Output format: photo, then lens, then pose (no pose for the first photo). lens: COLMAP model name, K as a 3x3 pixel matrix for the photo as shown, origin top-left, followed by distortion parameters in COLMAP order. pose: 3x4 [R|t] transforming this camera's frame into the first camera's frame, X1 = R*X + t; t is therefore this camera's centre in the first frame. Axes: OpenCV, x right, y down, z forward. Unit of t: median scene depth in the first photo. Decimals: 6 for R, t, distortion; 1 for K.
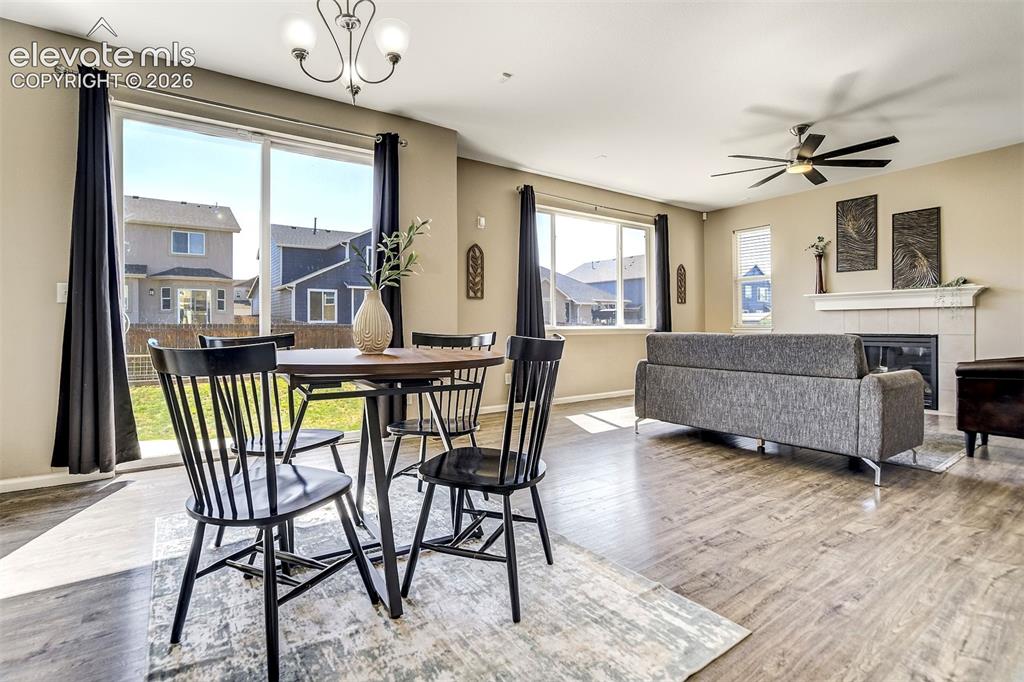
lens RADIAL K [[480.7, 0, 511.3], [0, 480.7, 321.6], [0, 0, 1]] dist [0.000214, 0.000154]
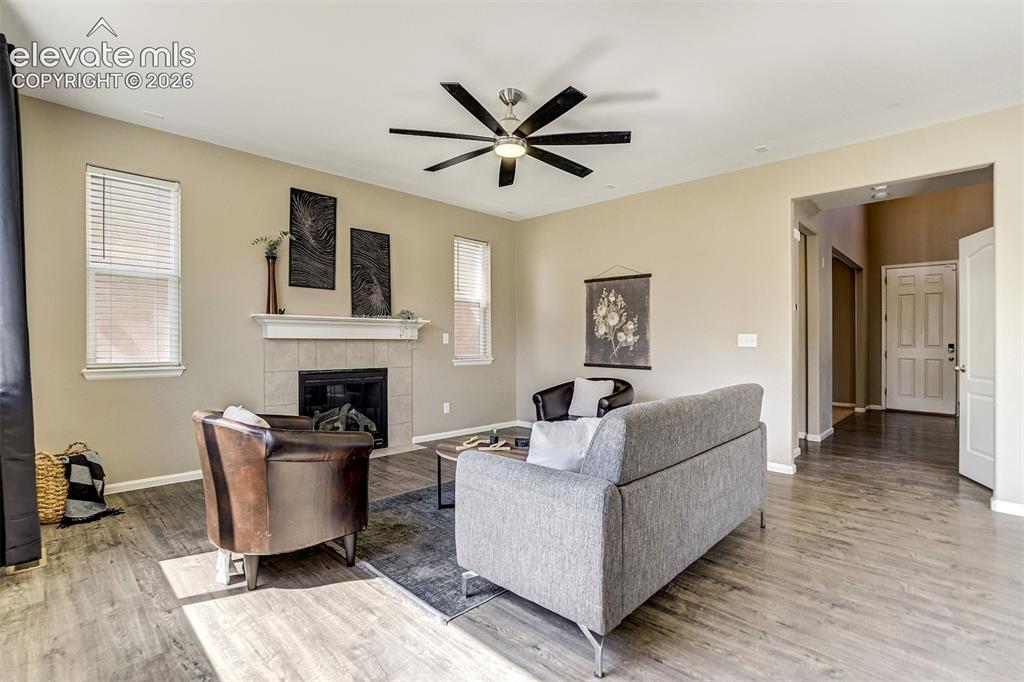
lens RADIAL K [[470.6, 0, 512.0], [0, 470.6, 341.0], [0, 0, 1]] dist [0.000200, 0.000031]
pose [[-0.177161, 0.000578, 0.984182, -0.078038], [-0.013679, 0.999902, -0.003050, -0.026881], [-0.984087, -0.014003, -0.177136, 0.921406]]
